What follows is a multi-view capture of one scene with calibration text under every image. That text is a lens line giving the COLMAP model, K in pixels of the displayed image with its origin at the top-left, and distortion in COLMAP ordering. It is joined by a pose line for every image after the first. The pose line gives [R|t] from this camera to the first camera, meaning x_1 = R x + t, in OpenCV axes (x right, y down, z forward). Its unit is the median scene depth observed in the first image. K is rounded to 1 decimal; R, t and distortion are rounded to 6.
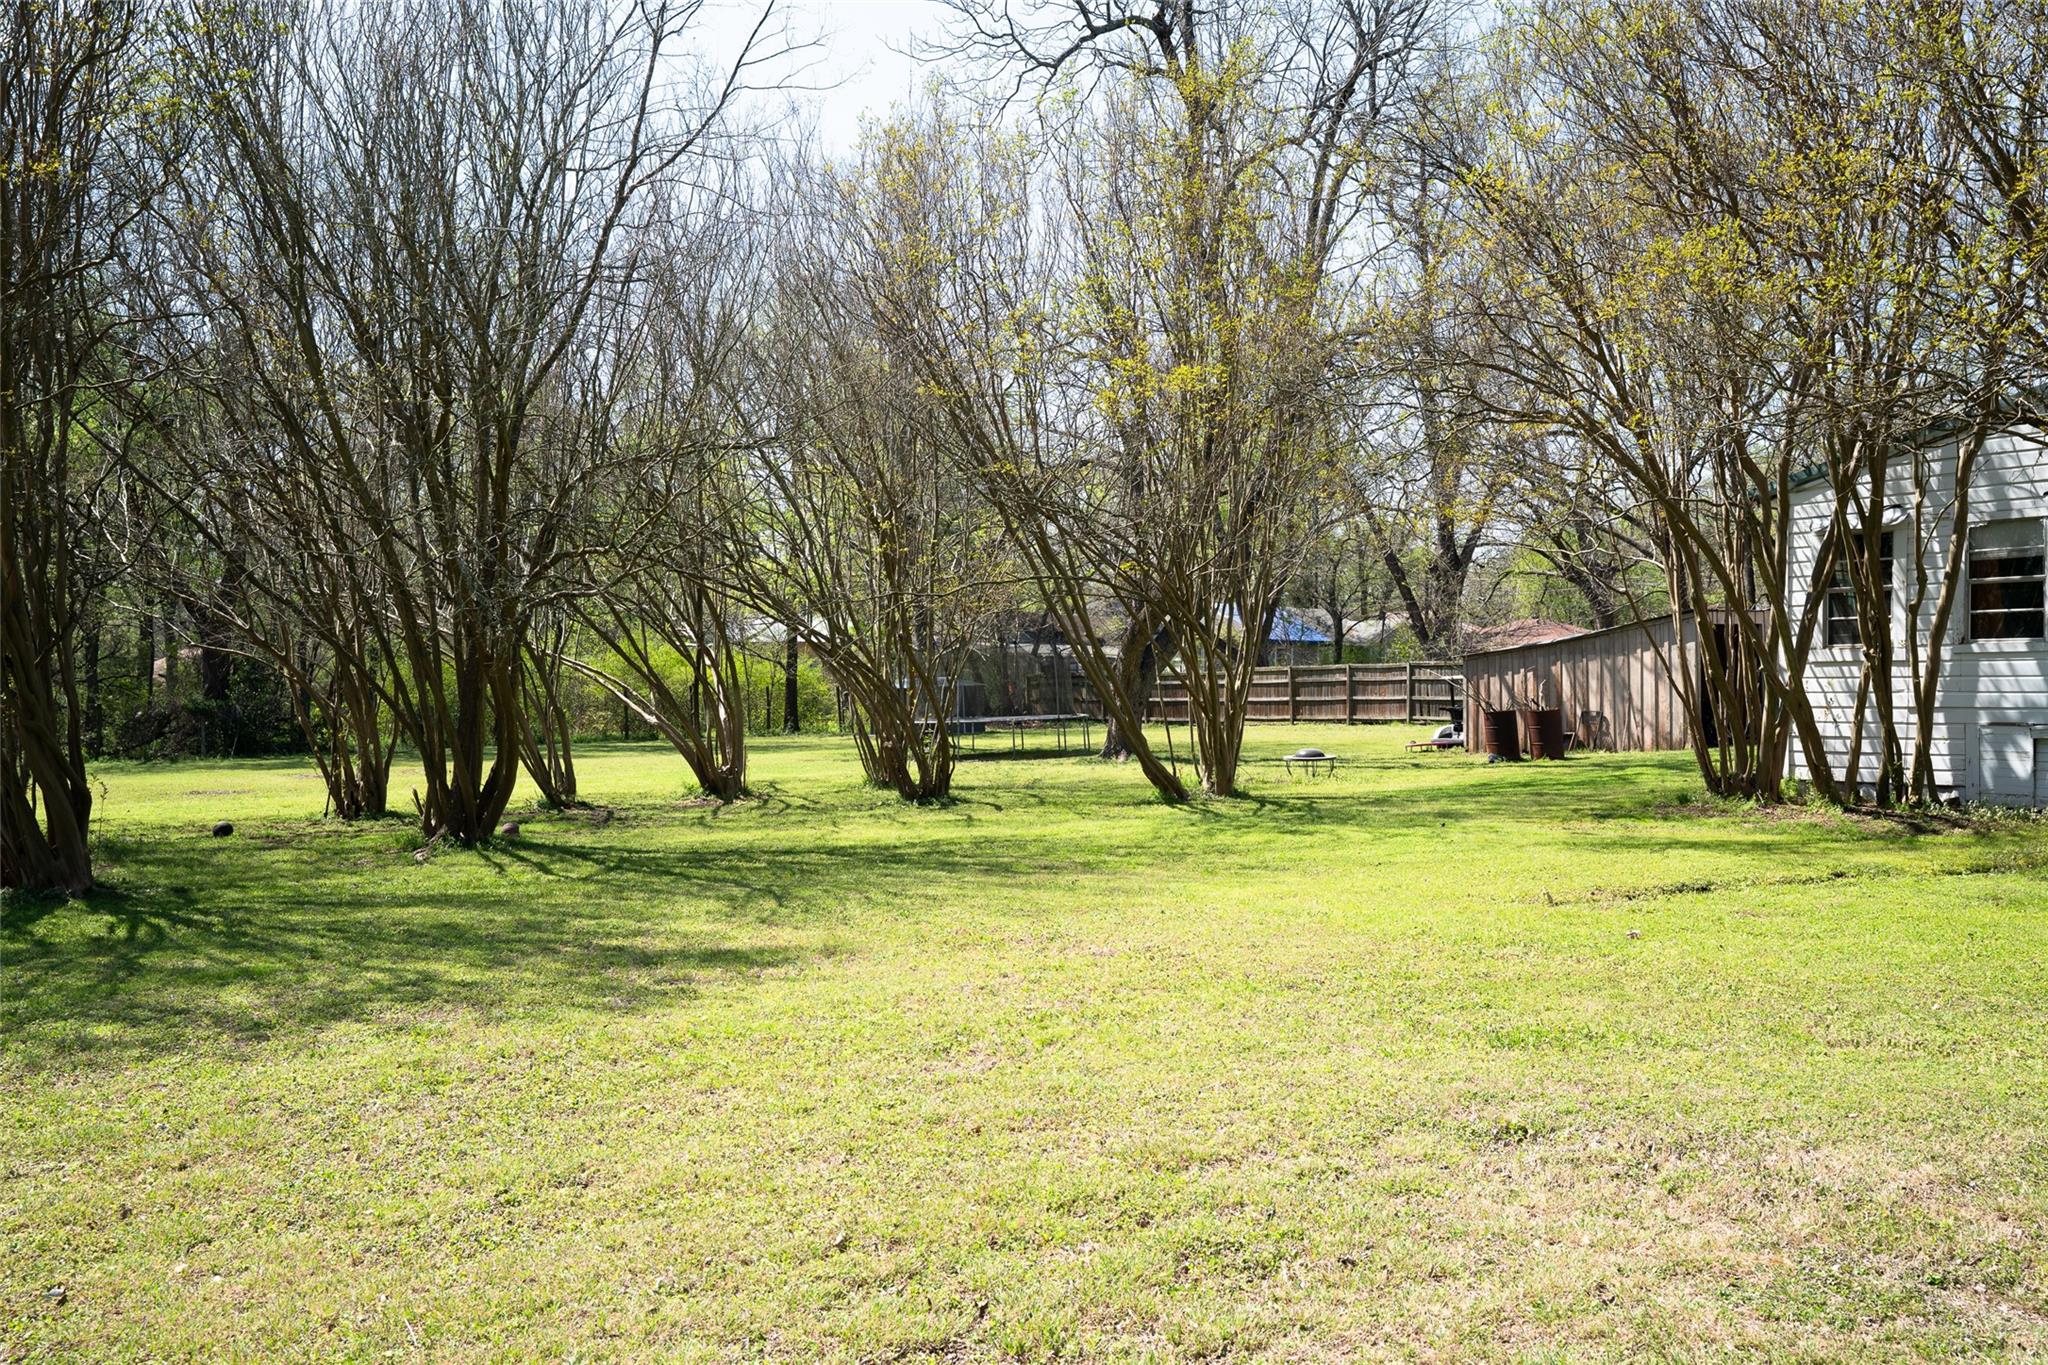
lens RADIAL K [[1689.9, 0, 1027.7], [0, 1689.9, 680.9], [0, 0, 1]] dist [0.024406, 0.034792]
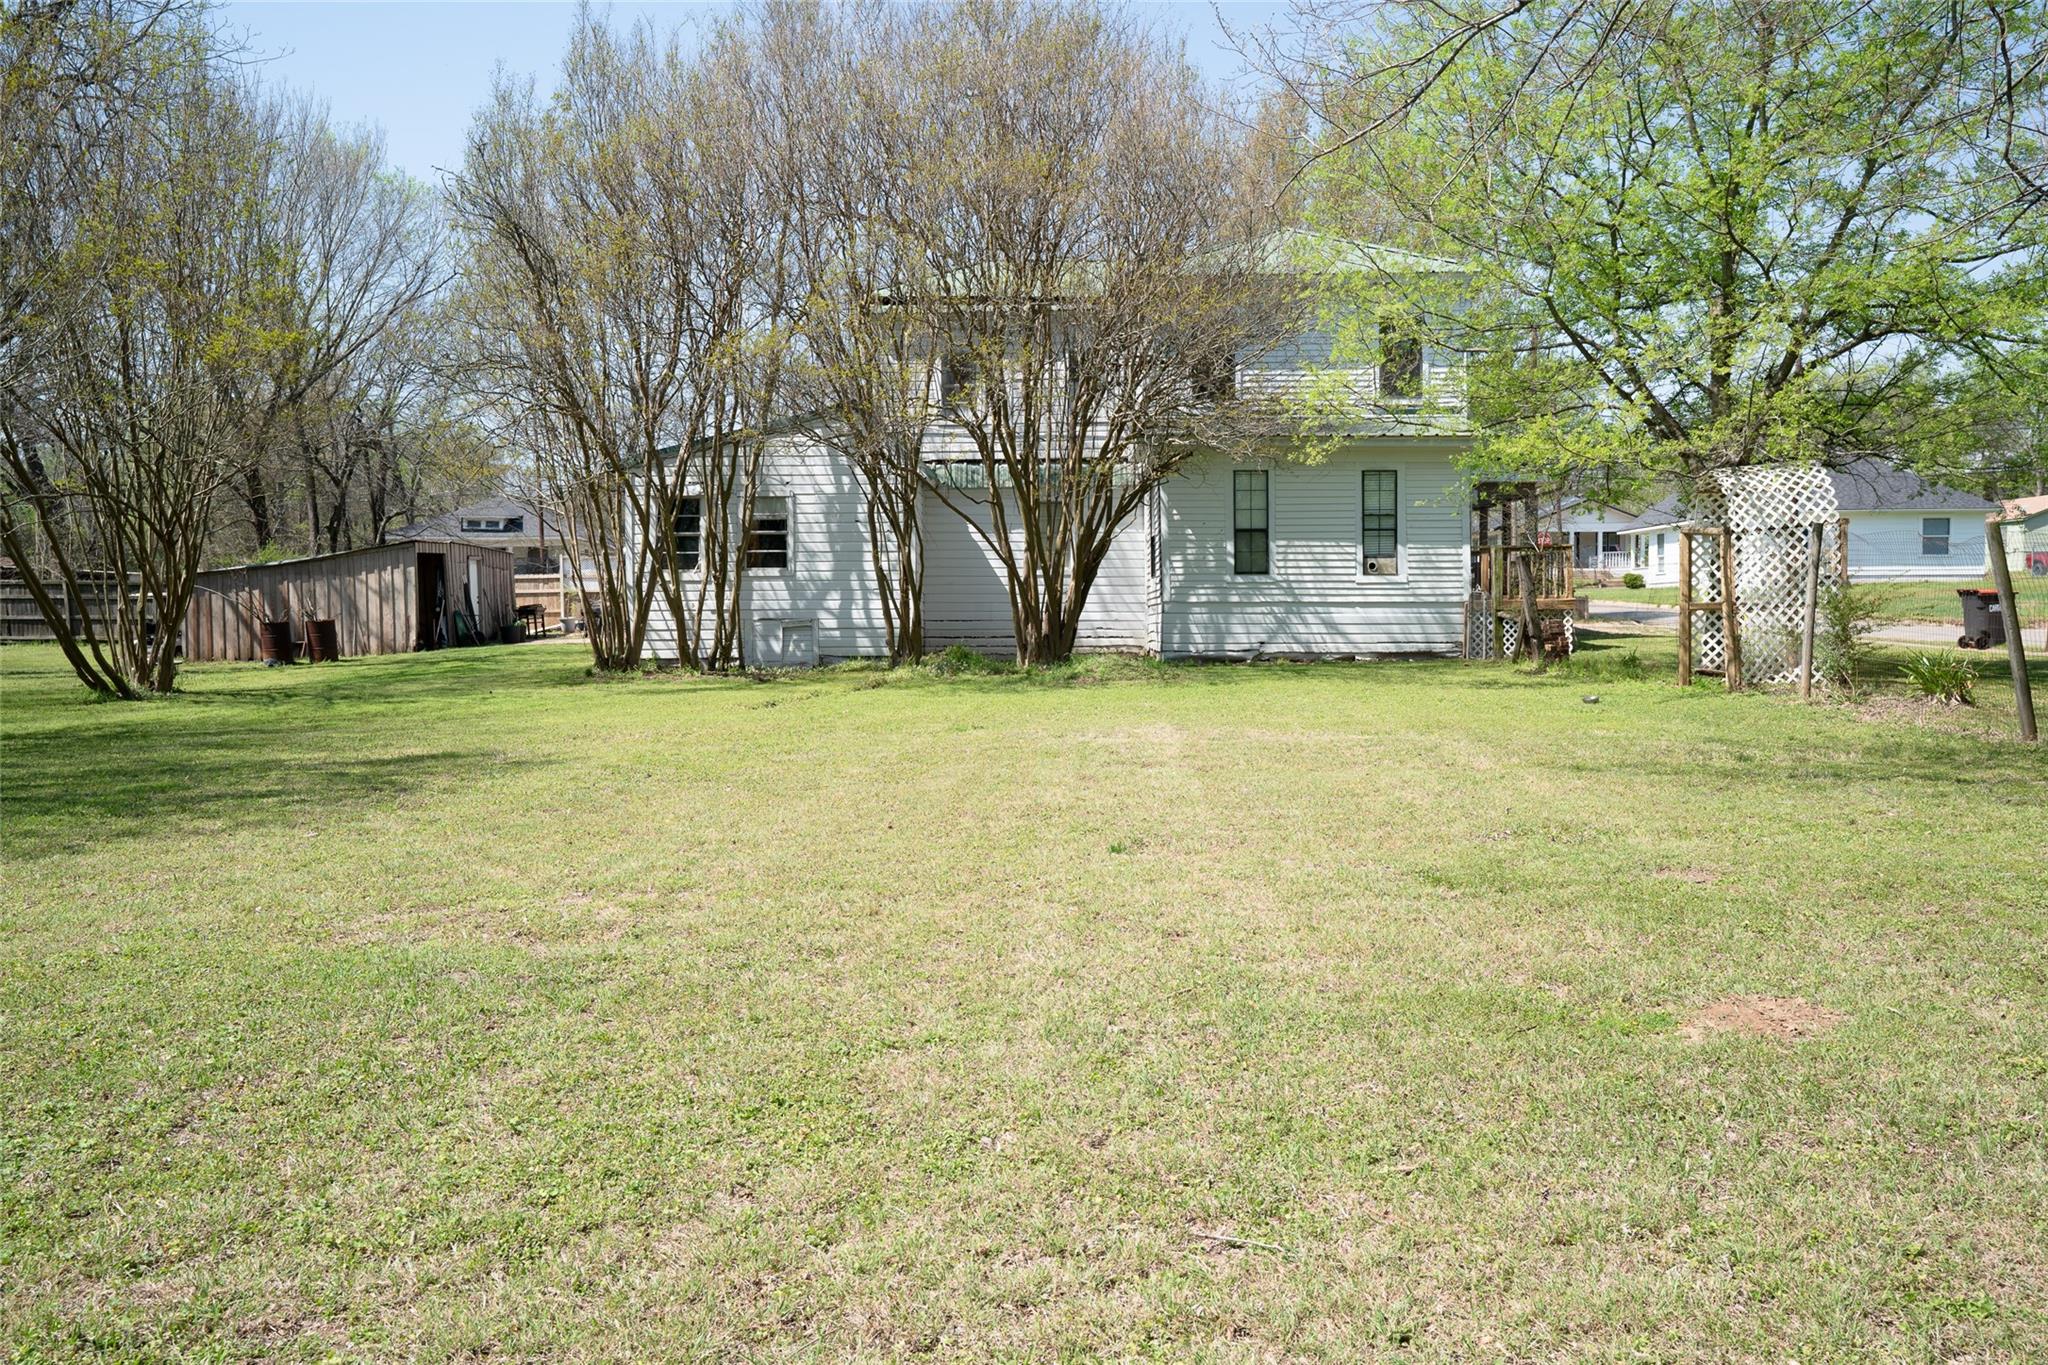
lens RADIAL K [[1689.9, 0, 1028.5], [0, 1689.9, 677.7], [0, 0, 1]] dist [0.024406, 0.034792]
pose [[0.593273, -0.030797, 0.804412, -0.332207], [-0.000518, 0.999253, 0.038638, 0.009897], [-0.805001, -0.023340, 0.592814, -0.102309]]
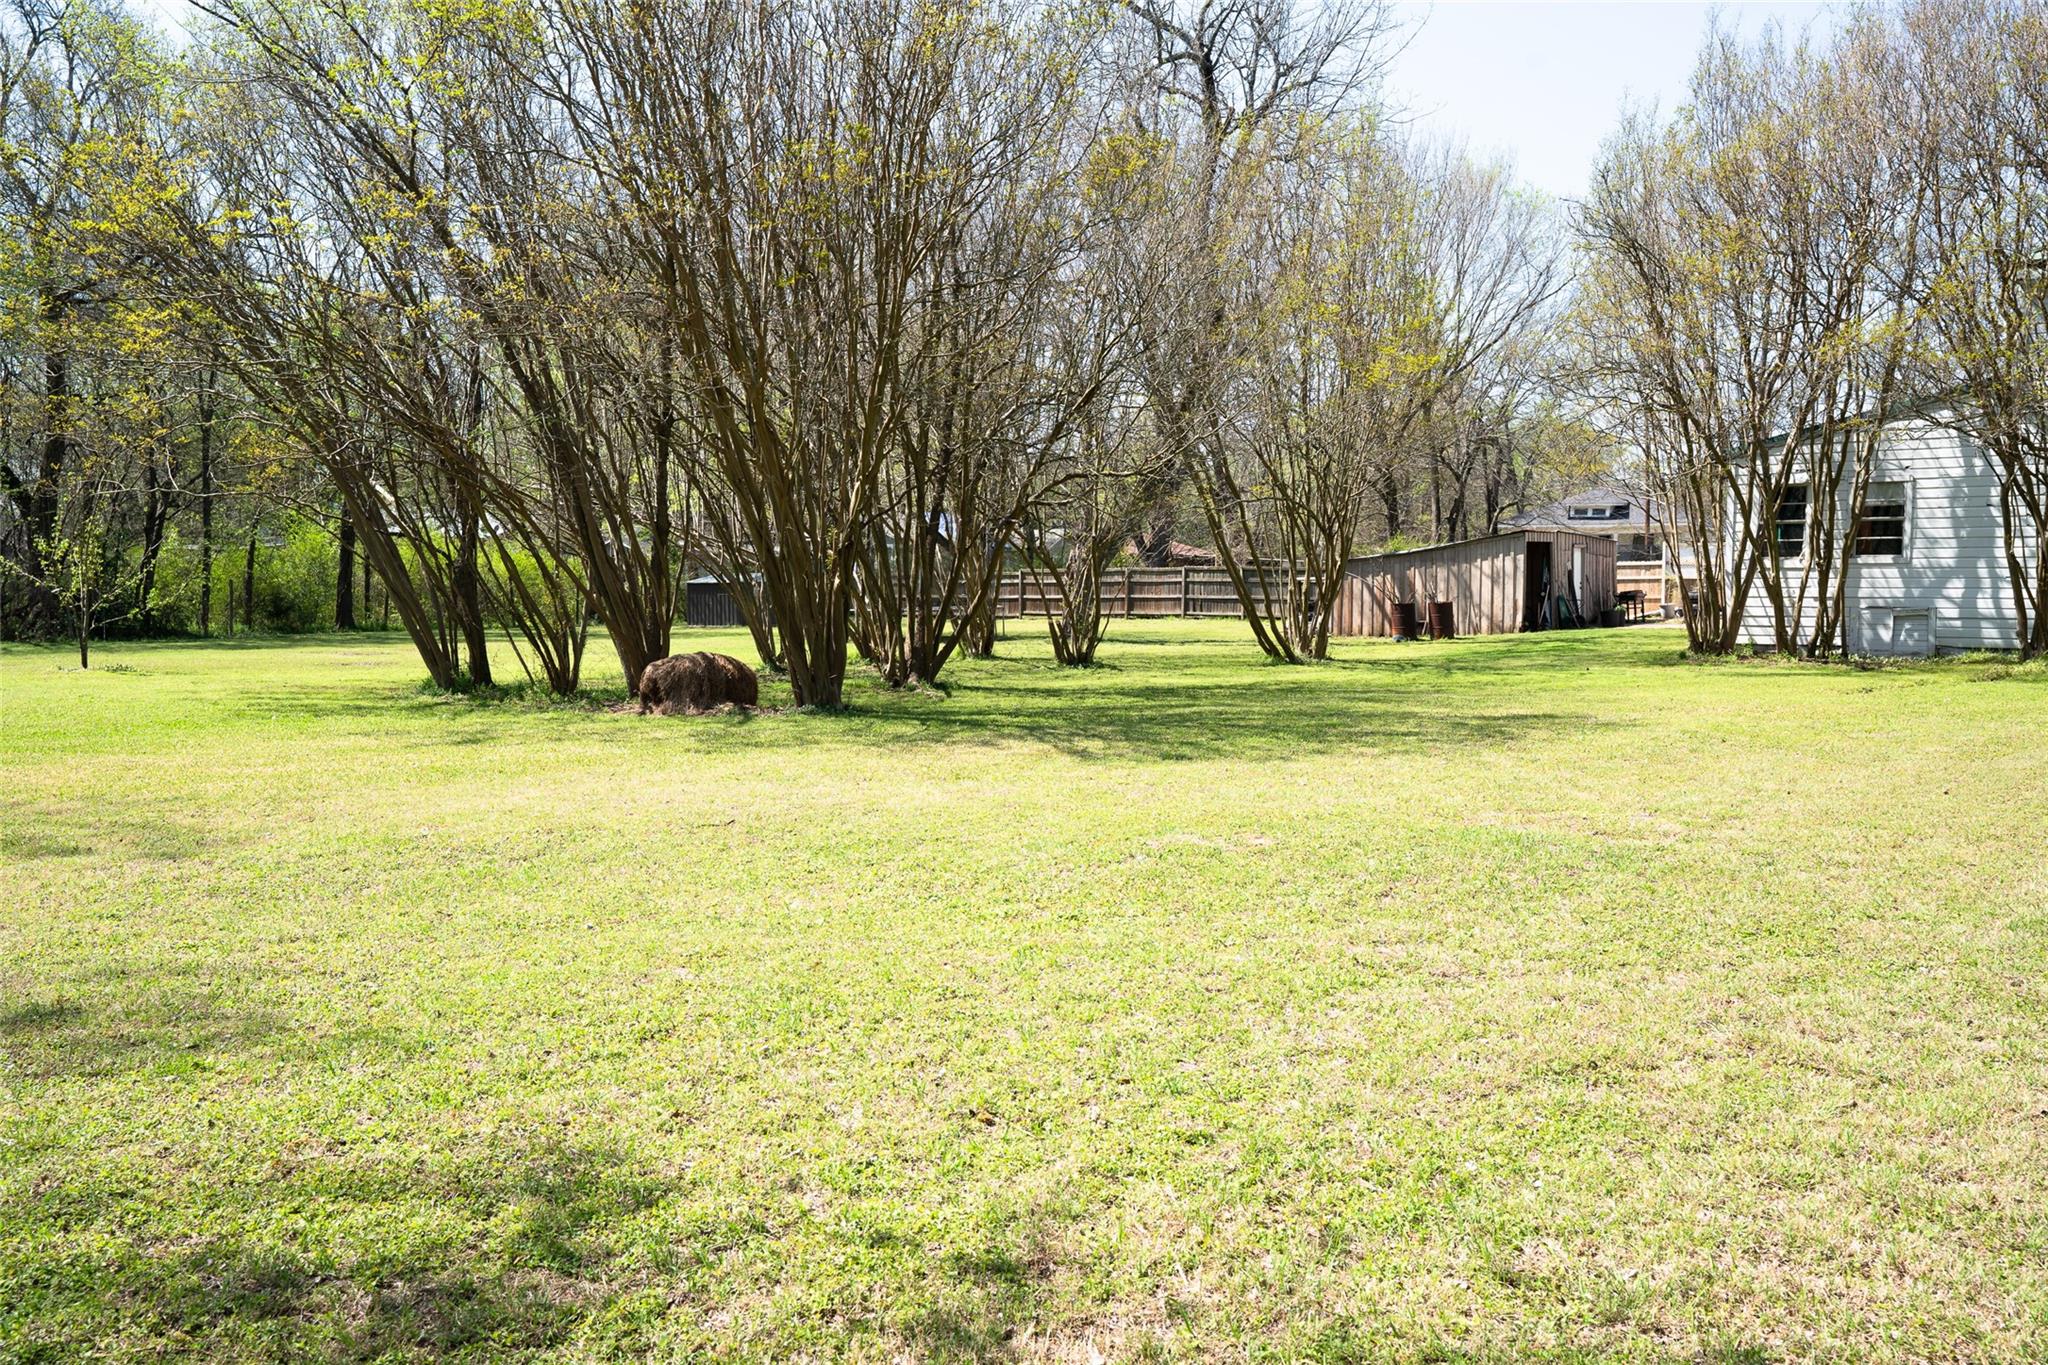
lens RADIAL K [[1689.9, 0, 1019.9], [0, 1689.9, 677.7], [0, 0, 1]] dist [0.024406, 0.034792]
pose [[0.954527, -0.000759, 0.298125, -0.382113], [-0.015420, 0.998533, 0.051914, 0.011067], [-0.297726, -0.054150, 0.953114, -0.173542]]
